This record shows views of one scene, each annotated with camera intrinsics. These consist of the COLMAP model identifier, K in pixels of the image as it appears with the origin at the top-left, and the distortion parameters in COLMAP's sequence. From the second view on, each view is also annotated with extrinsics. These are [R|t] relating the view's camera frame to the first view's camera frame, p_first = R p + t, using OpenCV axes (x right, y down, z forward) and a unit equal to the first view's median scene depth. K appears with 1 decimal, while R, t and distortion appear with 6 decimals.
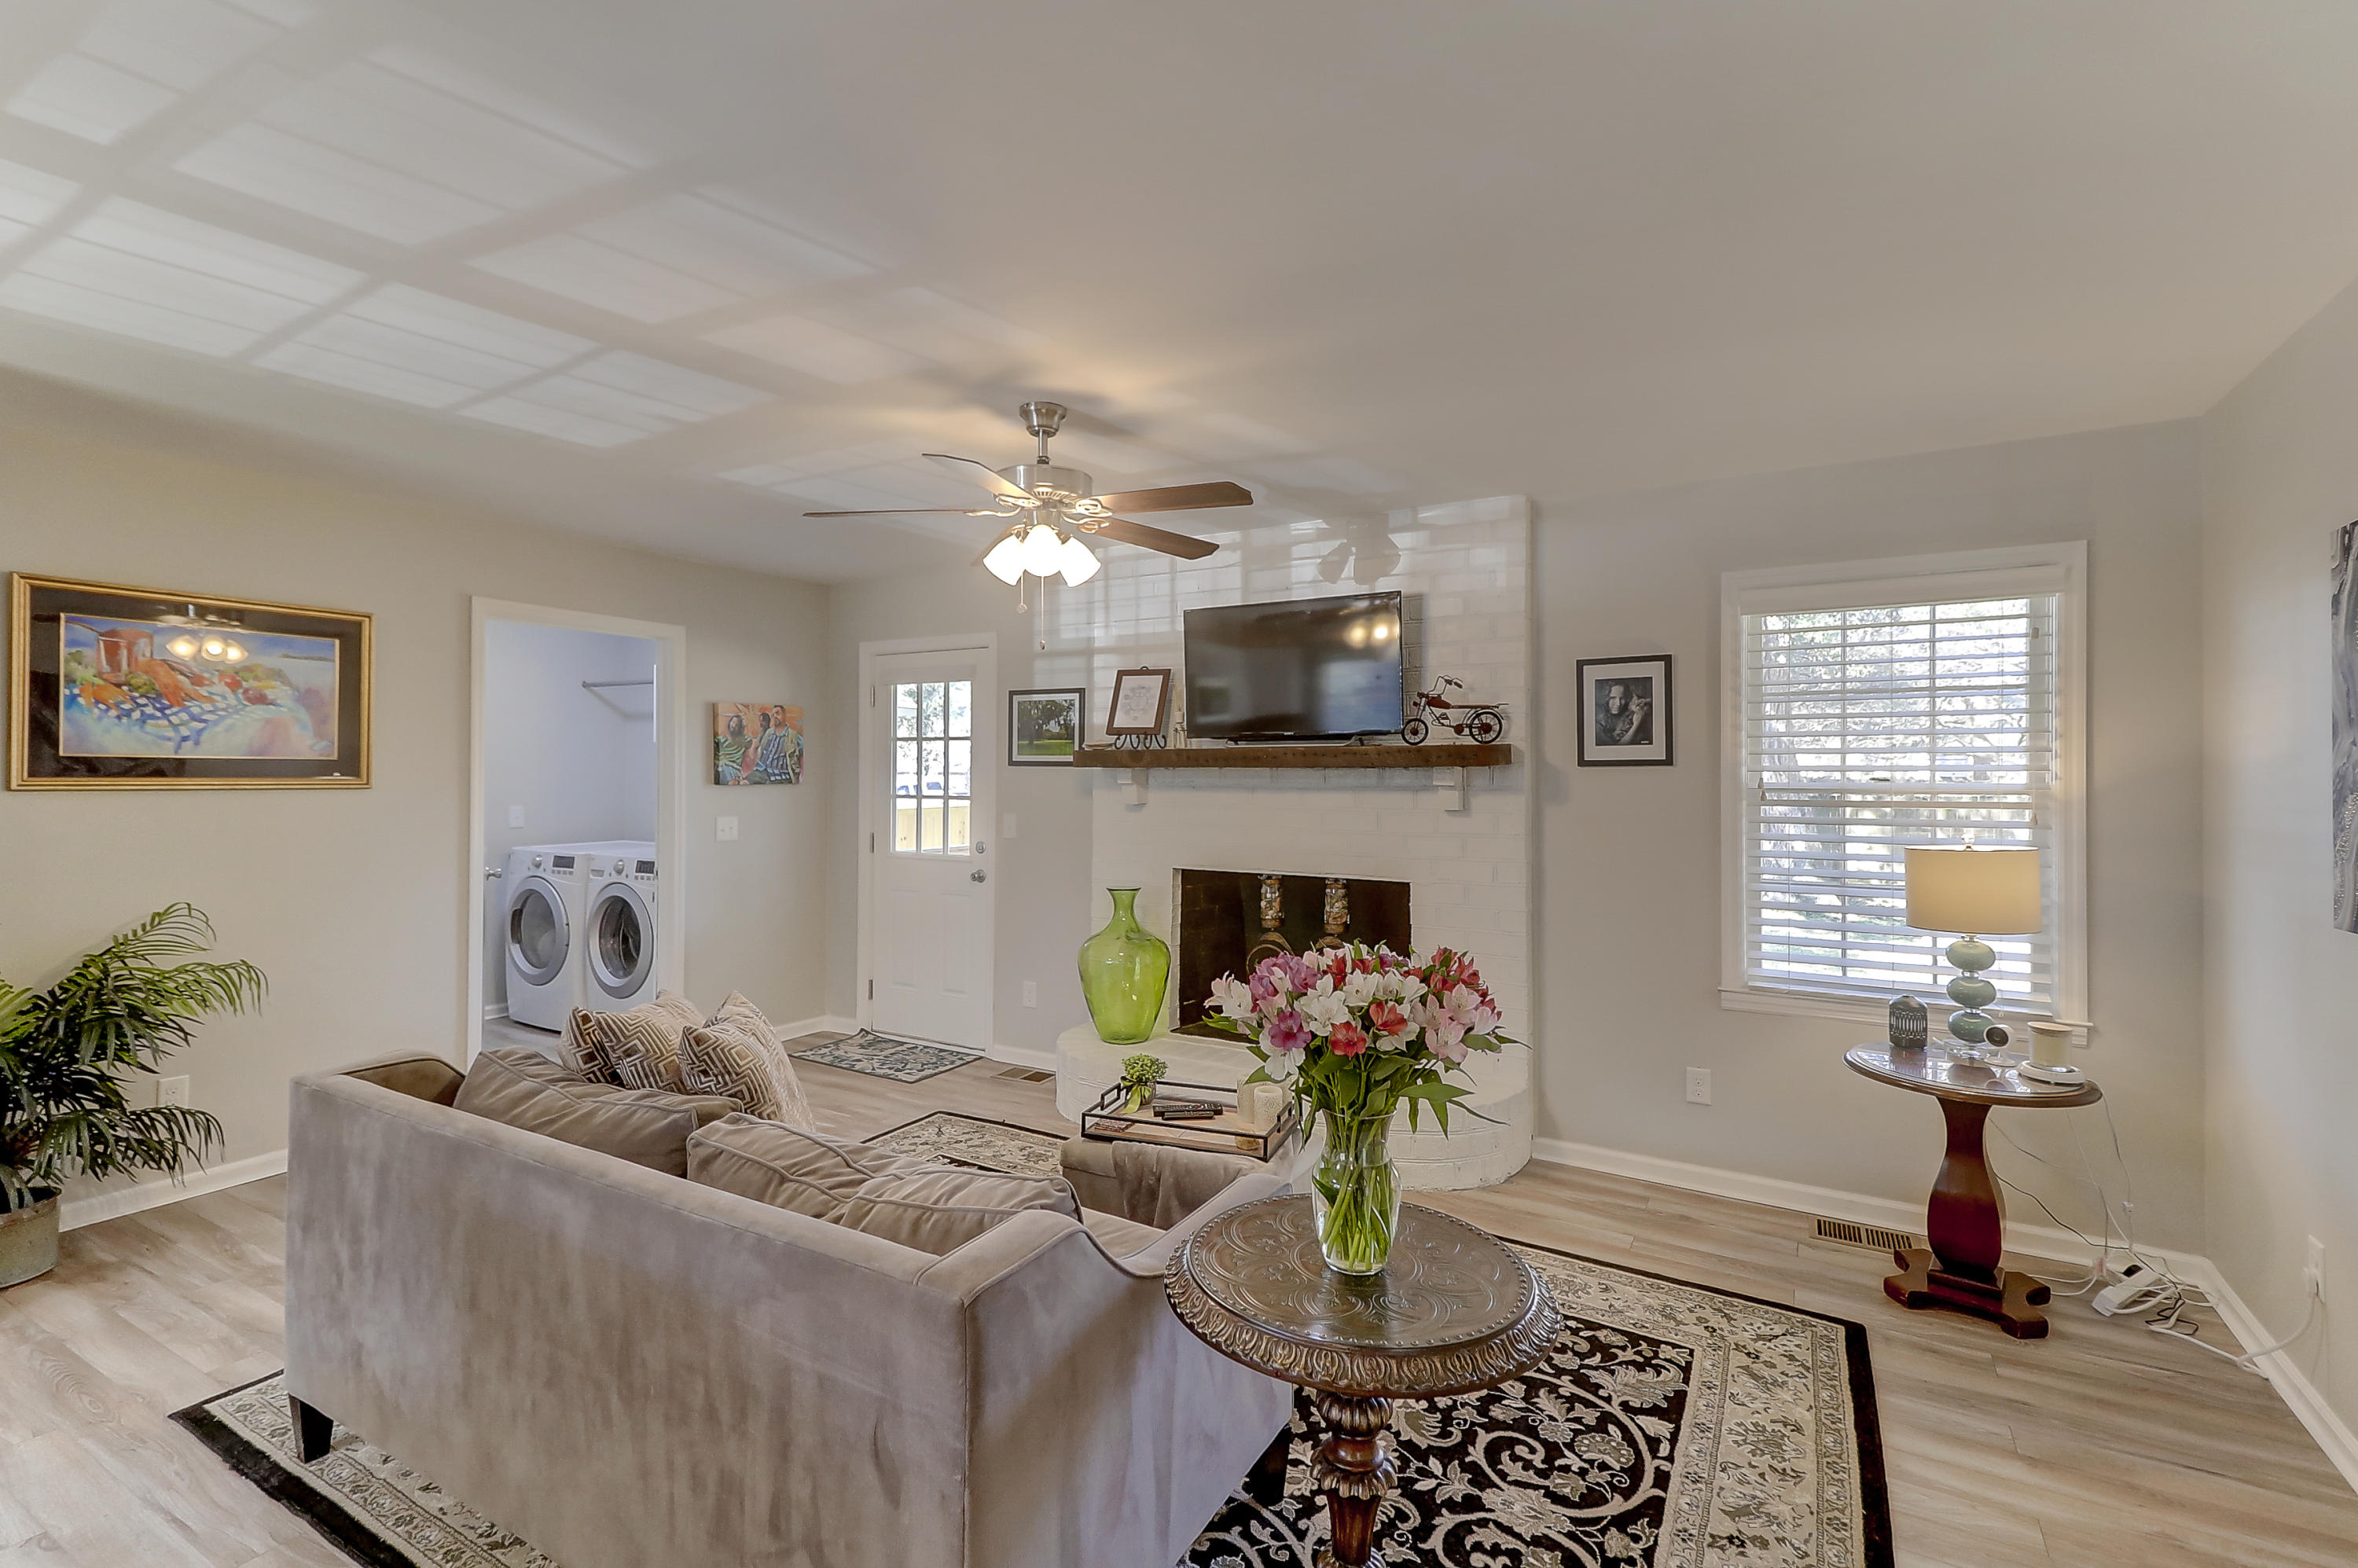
lens RADIAL K [[1071.1, 0, 1168.1], [0, 1071.1, 771.8], [0, 0, 1]] dist [0.023294, -0.001673]
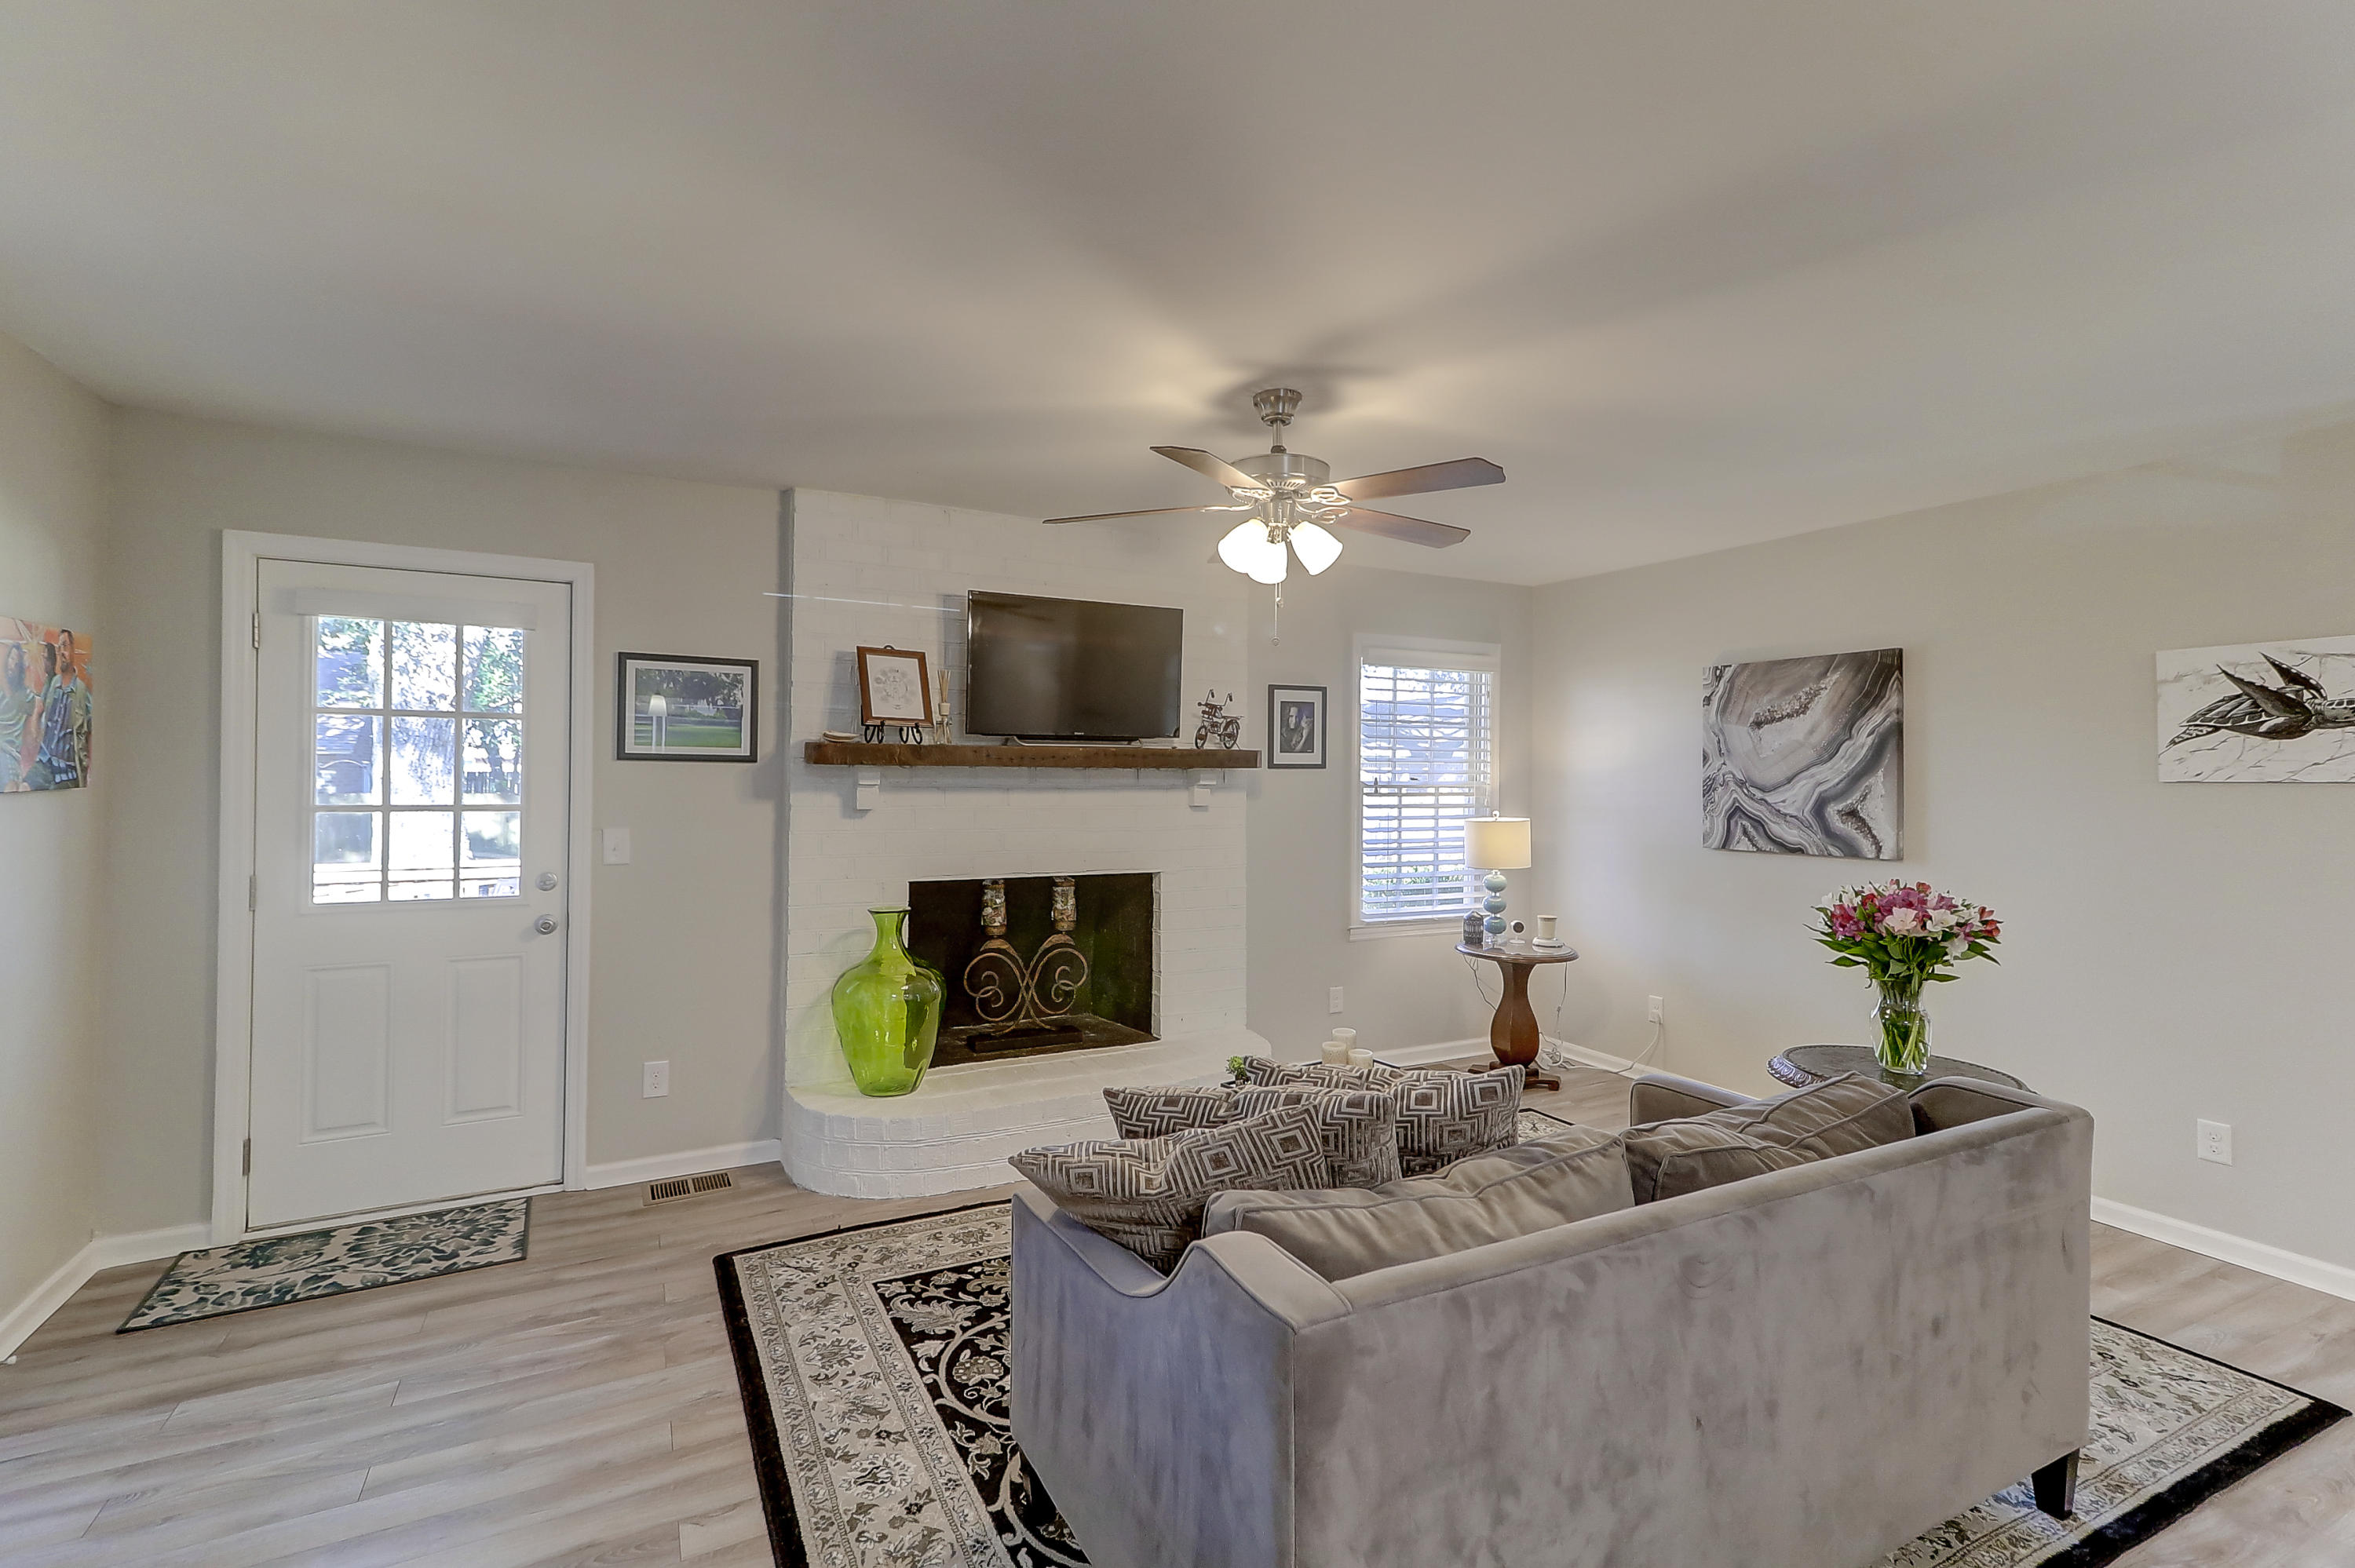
lens RADIAL K [[1069.6, 0, 1173.6], [0, 1069.6, 776.1], [0, 0, 1]] dist [0.023294, -0.001673]
pose [[0.521811, -0.000486, 0.853061, -0.886158], [-0.007691, 0.999957, 0.005274, -0.002421], [-0.853027, -0.009312, 0.521784, 0.520034]]
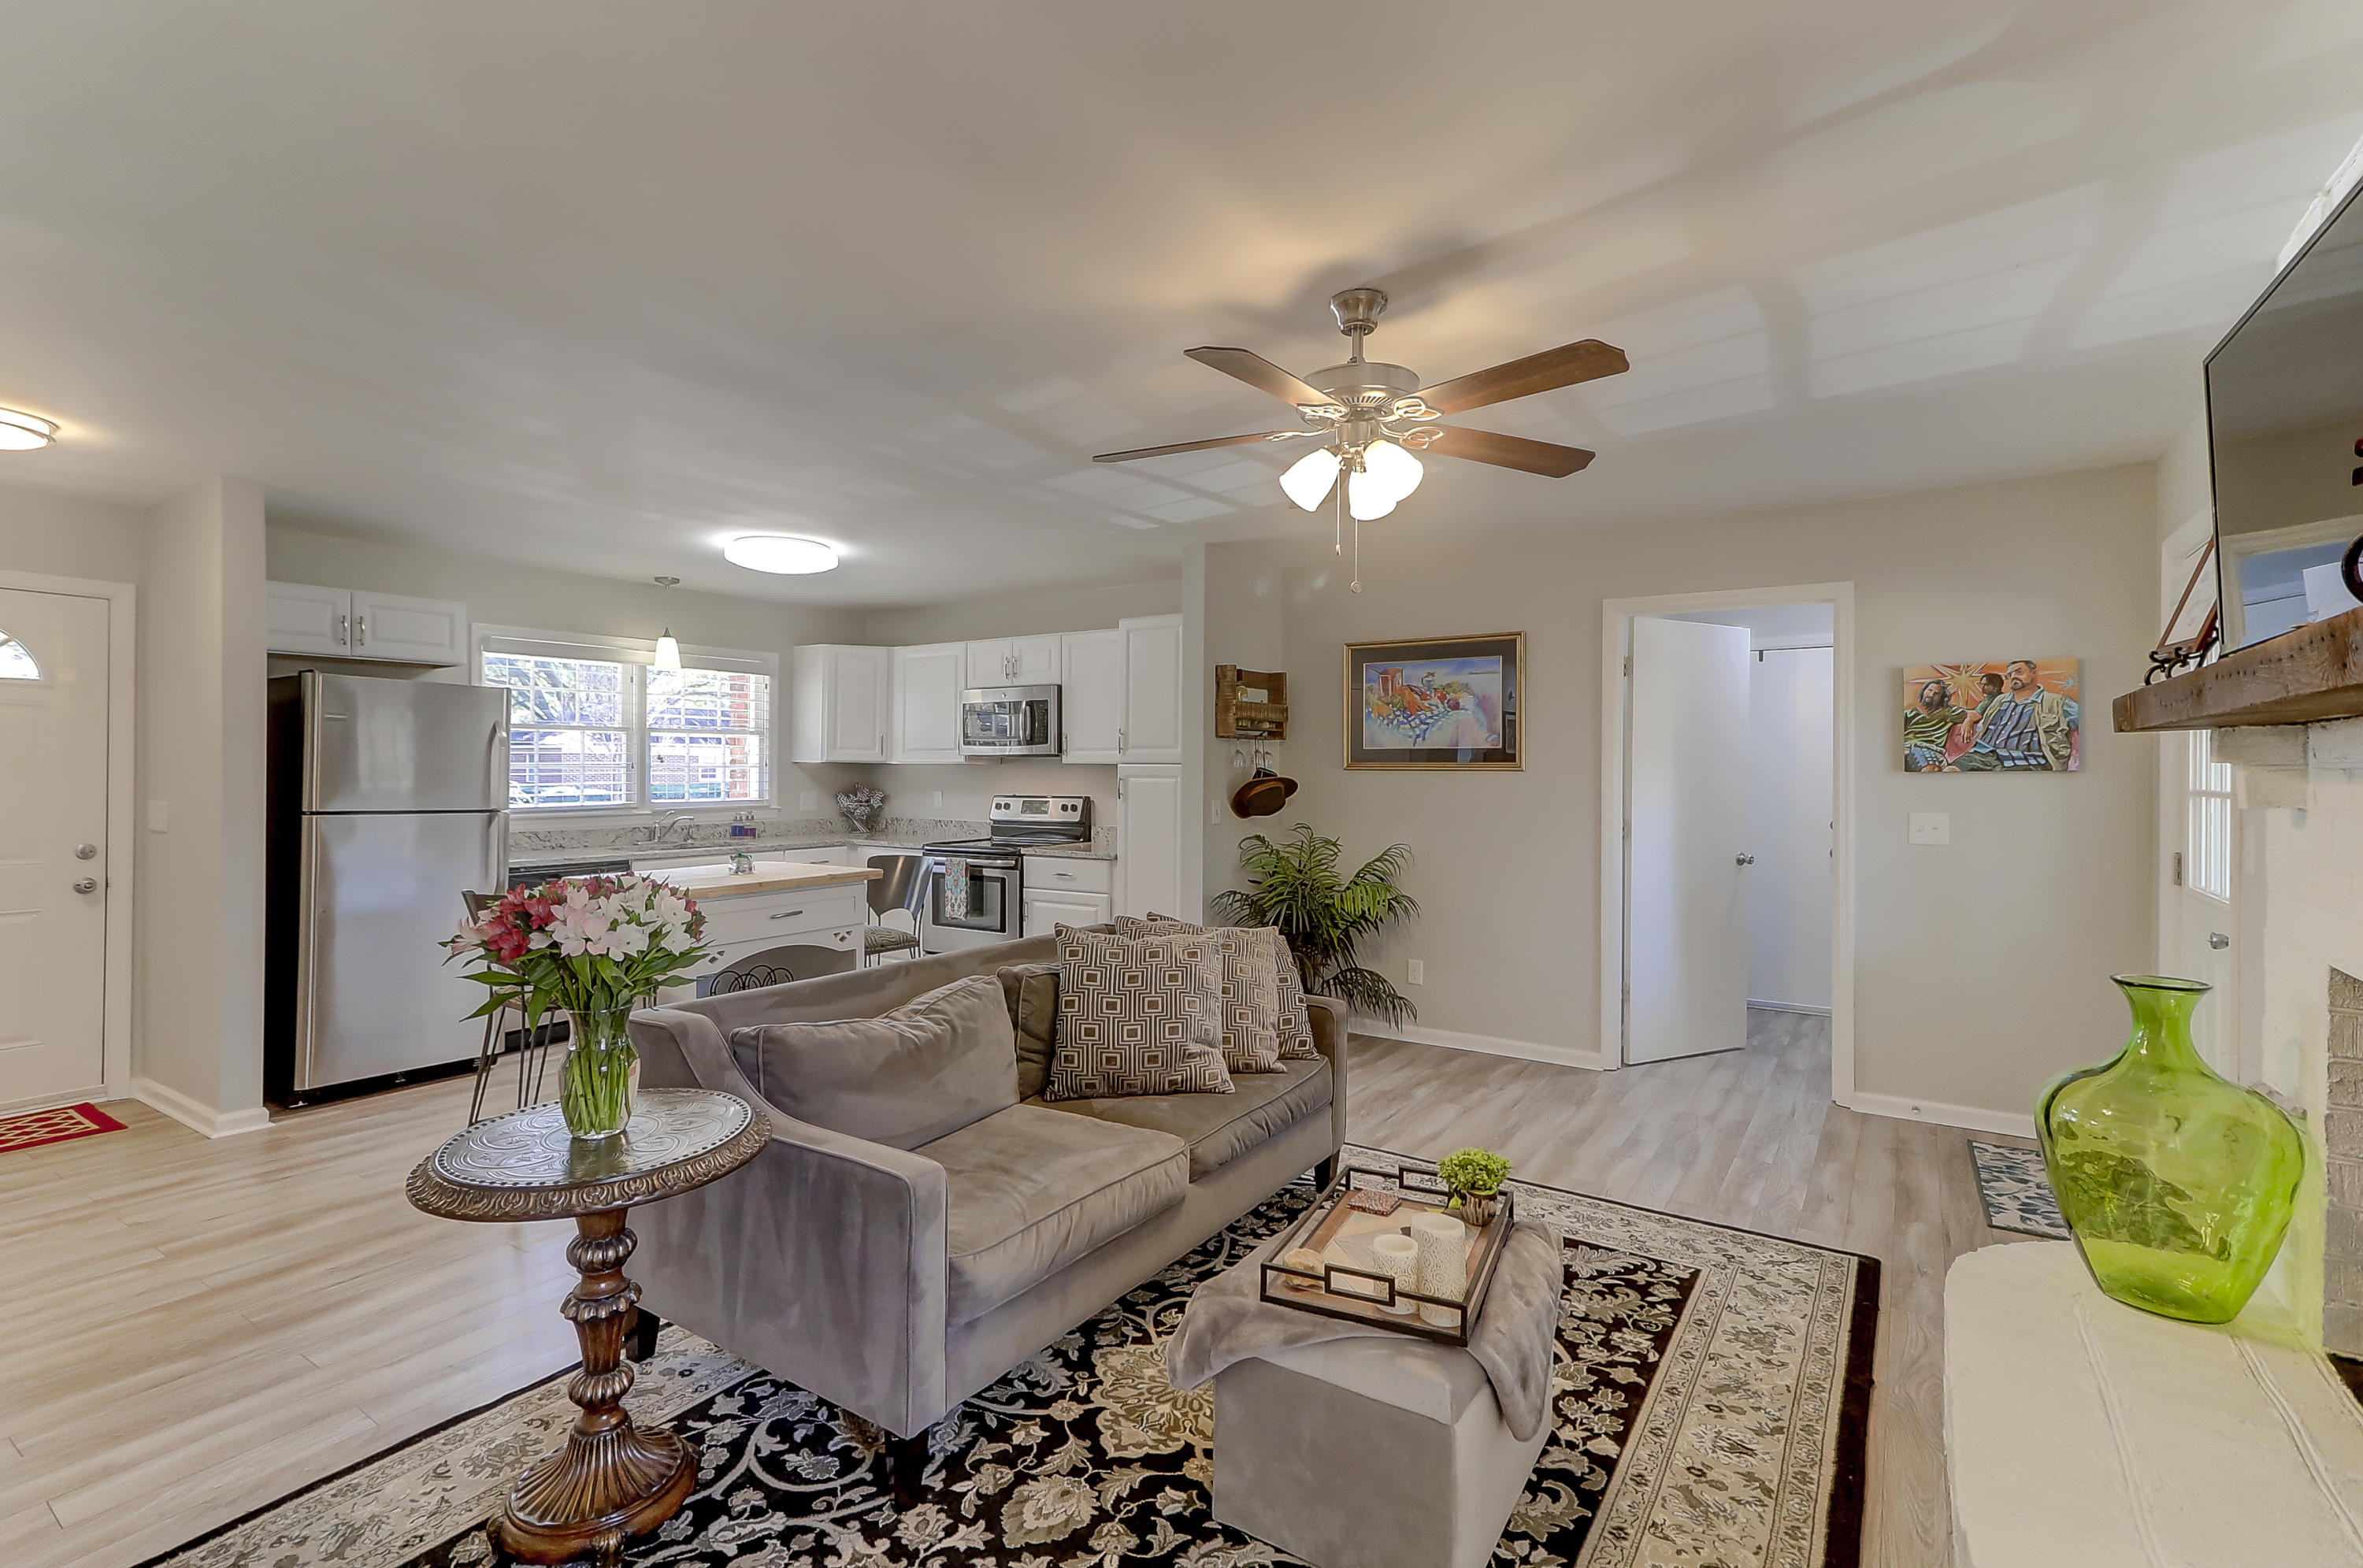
lens RADIAL K [[1073.3, 0, 1176.8], [0, 1073.3, 777.4], [0, 0, 1]] dist [0.023294, -0.001673]
pose [[-0.053747, 0.003615, -0.998548, 0.647018], [-0.002119, 0.999991, 0.003734, 0.023053], [0.998552, 0.002316, -0.053739, 0.816646]]
